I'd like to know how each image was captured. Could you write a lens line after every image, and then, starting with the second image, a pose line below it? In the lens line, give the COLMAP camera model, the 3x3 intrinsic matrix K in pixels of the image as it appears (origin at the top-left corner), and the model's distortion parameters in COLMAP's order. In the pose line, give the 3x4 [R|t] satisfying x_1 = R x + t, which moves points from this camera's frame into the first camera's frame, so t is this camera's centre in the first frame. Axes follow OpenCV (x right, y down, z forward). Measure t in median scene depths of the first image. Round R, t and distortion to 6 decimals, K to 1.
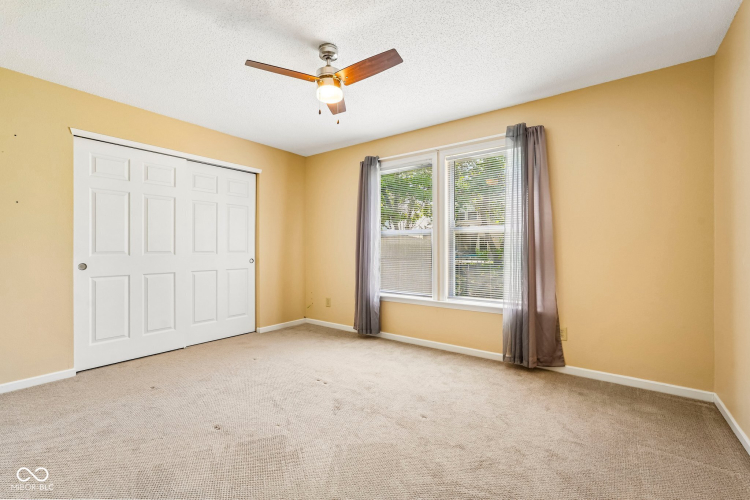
lens RADIAL K [[328.2, 0, 375.0], [0, 328.2, 250.0], [0, 0, 1]] dist [-0.017258, 0.009017]
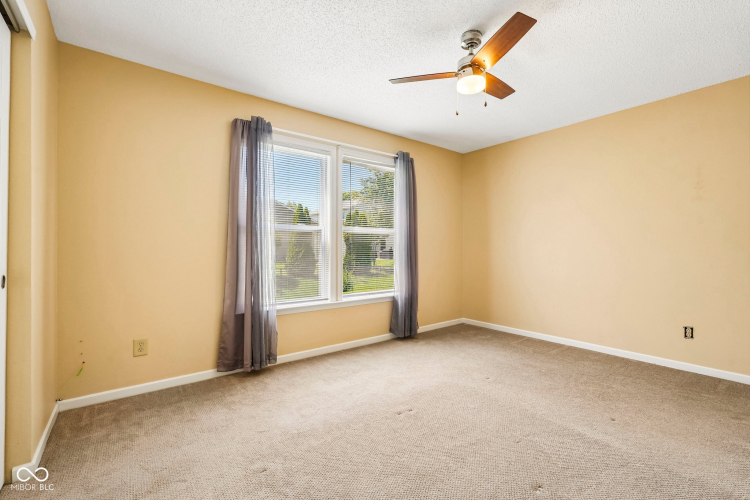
lens RADIAL K [[328.2, 0, 375.0], [0, 328.2, 250.0], [0, 0, 1]] dist [-0.017258, 0.009017]
pose [[0.275904, -0.002061, 0.961183, -0.740366], [0.001972, 0.999997, 0.001578, 0.002264], [-0.961183, 0.001460, 0.275908, 0.657626]]
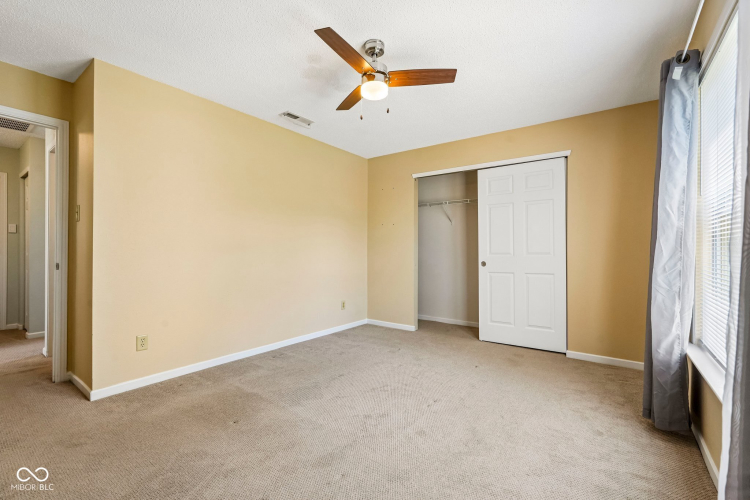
lens RADIAL K [[328.2, 0, 375.0], [0, 328.2, 250.0], [0, 0, 1]] dist [-0.017258, 0.009017]
pose [[0.003224, -0.001310, -0.999994, 0.549159], [-0.001157, 0.999998, -0.001313, -0.004721], [0.999994, 0.001161, 0.003222, 0.655698]]
